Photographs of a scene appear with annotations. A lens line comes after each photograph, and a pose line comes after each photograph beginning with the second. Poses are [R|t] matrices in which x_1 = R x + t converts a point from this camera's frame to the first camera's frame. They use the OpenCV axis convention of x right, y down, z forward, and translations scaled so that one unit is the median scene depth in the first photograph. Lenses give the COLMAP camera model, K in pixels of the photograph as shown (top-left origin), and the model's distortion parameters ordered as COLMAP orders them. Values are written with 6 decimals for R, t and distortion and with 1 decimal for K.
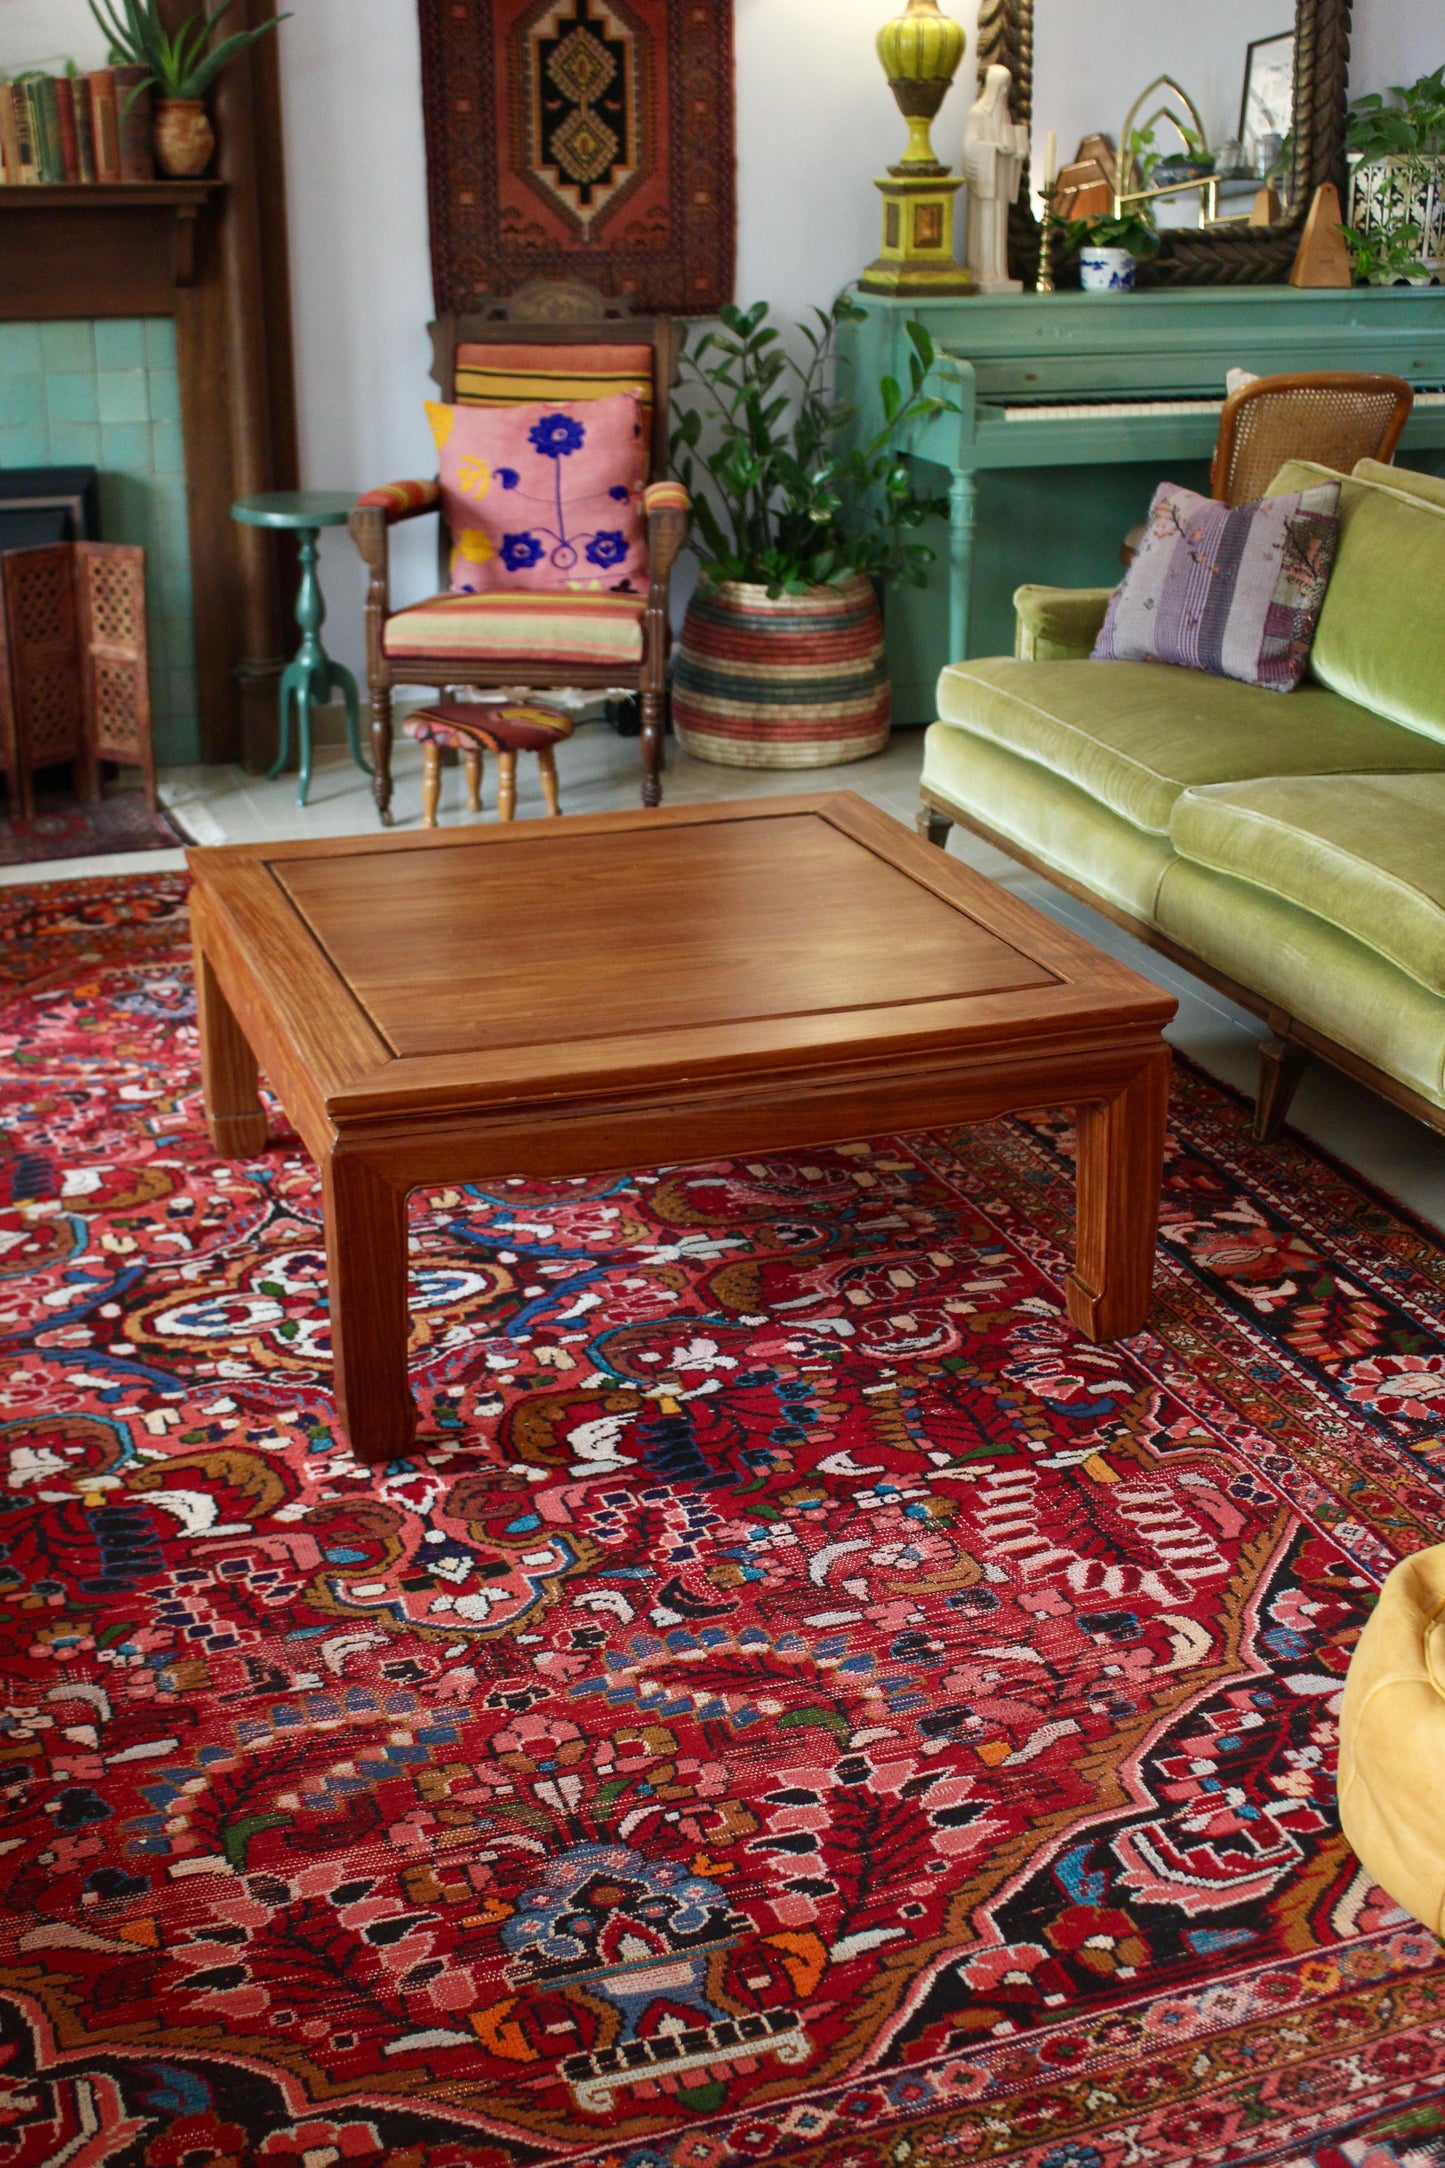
lens RADIAL K [[2492.7, 0, 660.5], [0, 2492.7, 1101.5], [0, 0, 1]] dist [-0.062857, 0.000000]
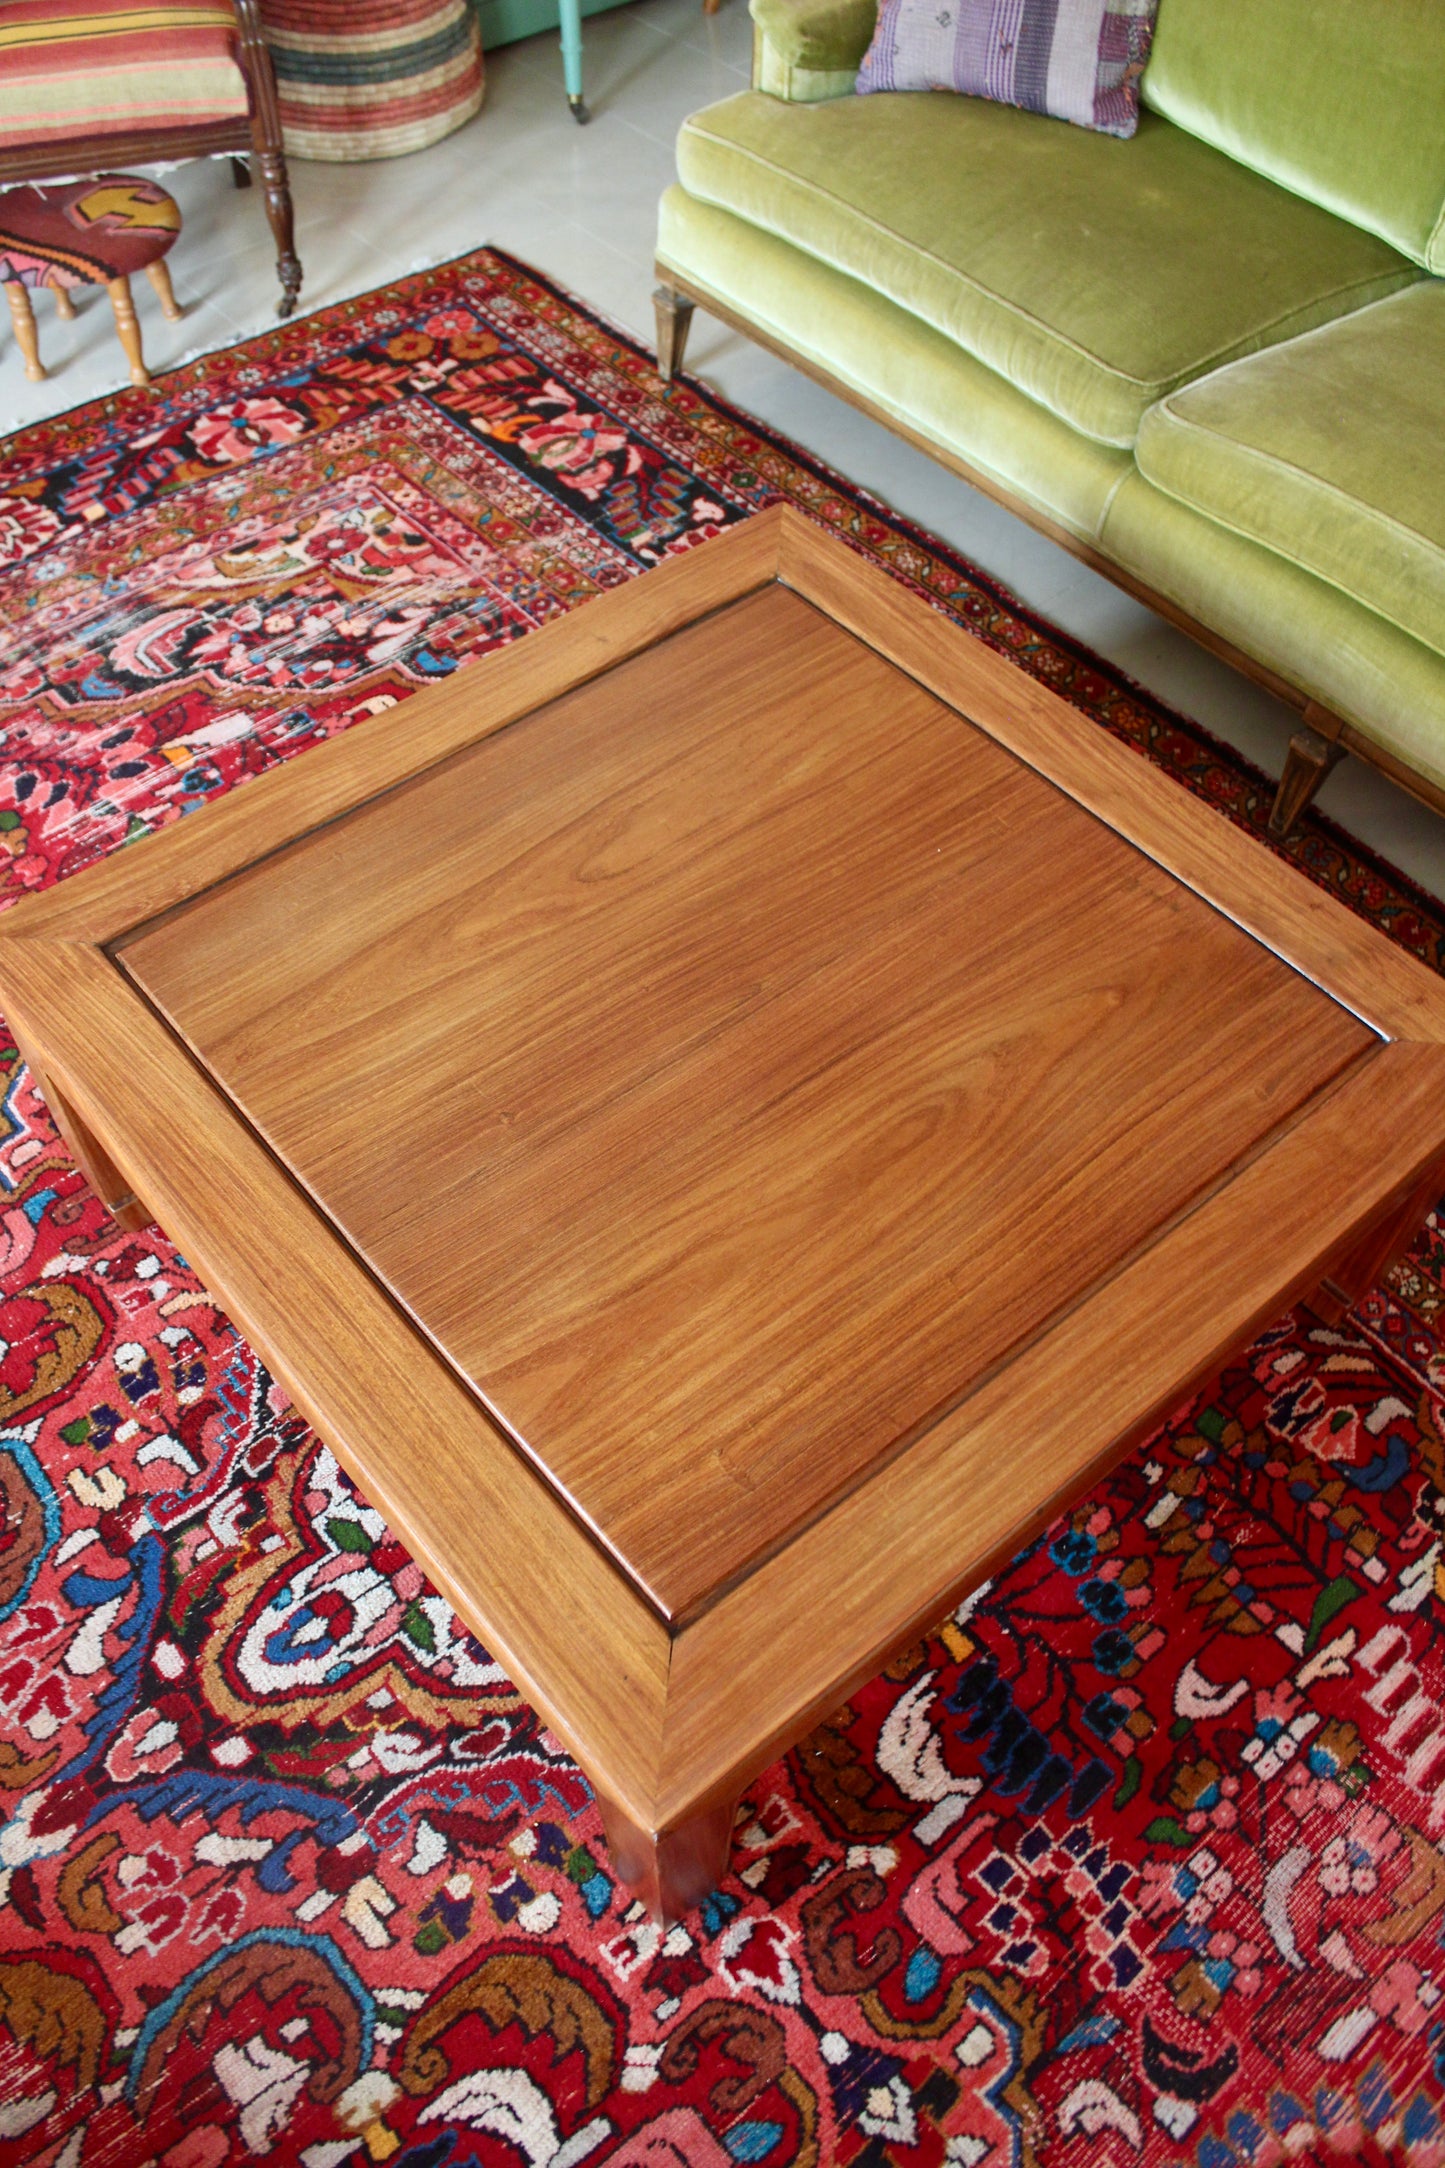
lens RADIAL K [[1764.6, 0, 685.6], [0, 1764.6, 1086.4], [0, 0, 1]] dist [-0.160756, 0.135551]
pose [[0.931778, -0.293194, 0.214073, -0.134184], [0.132684, 0.823933, 0.550935, -0.320792], [-0.337913, -0.484946, 0.806624, 0.603929]]
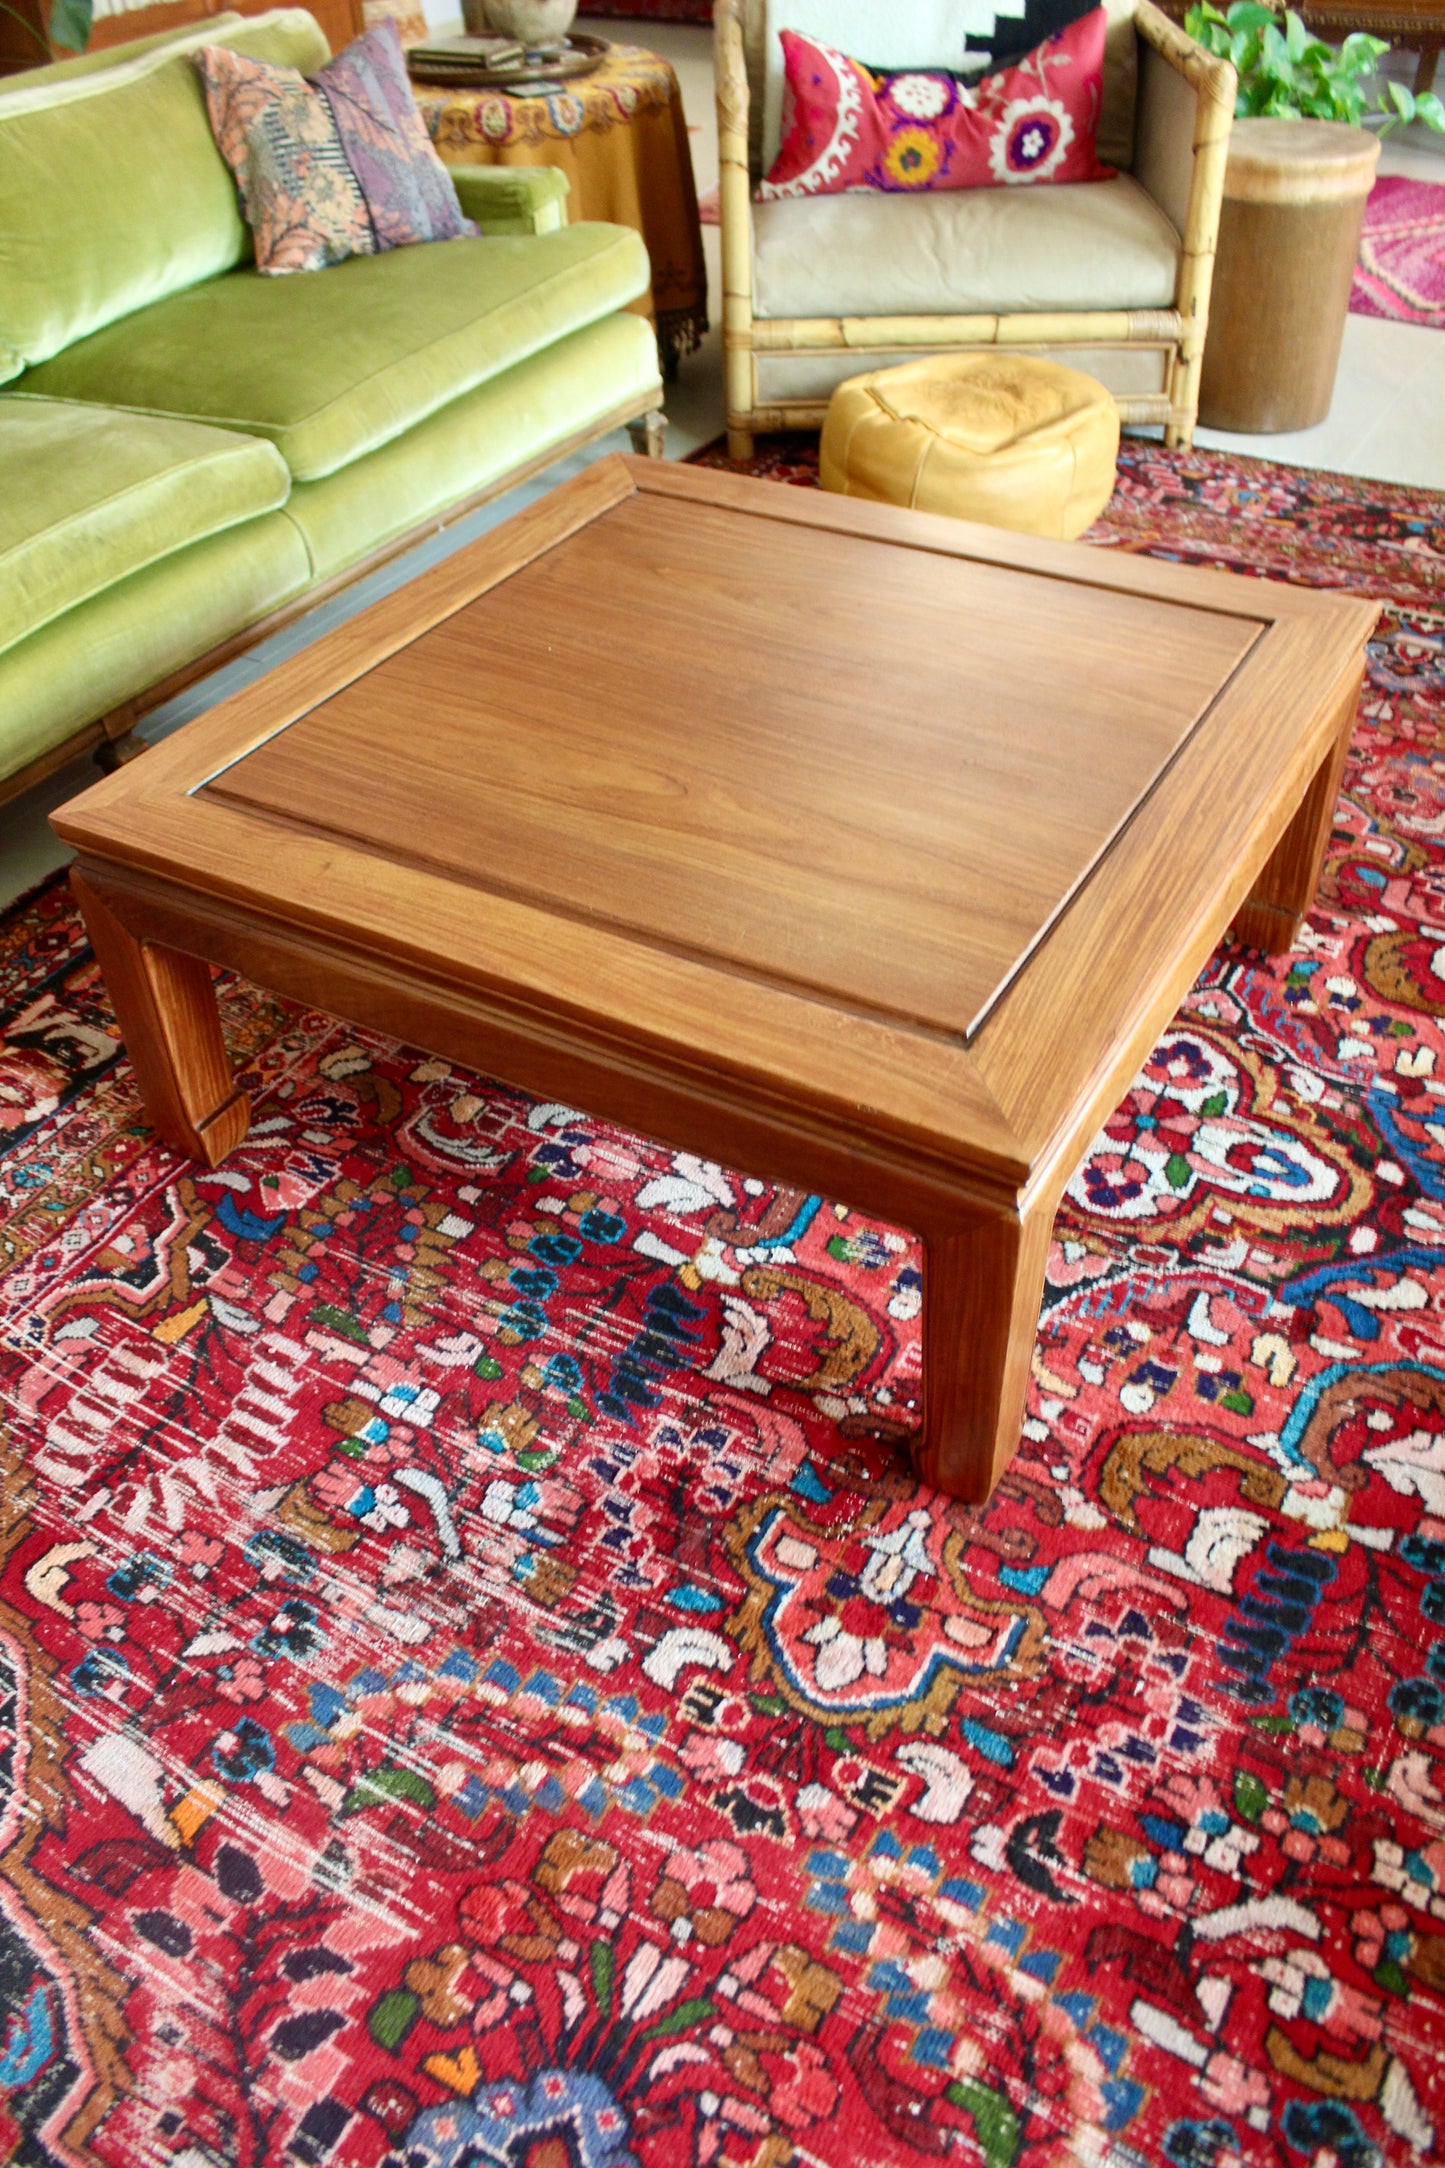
lens RADIAL K [[1764.6, 0, 700.7], [0, 1764.6, 1094.1], [0, 0, 1]] dist [-0.160756, 0.135551]
pose [[-0.651114, -0.482908, 0.585535, -0.383722], [0.317636, 0.527289, 0.788082, -0.451965], [-0.689317, 0.699118, -0.189937, 1.209027]]
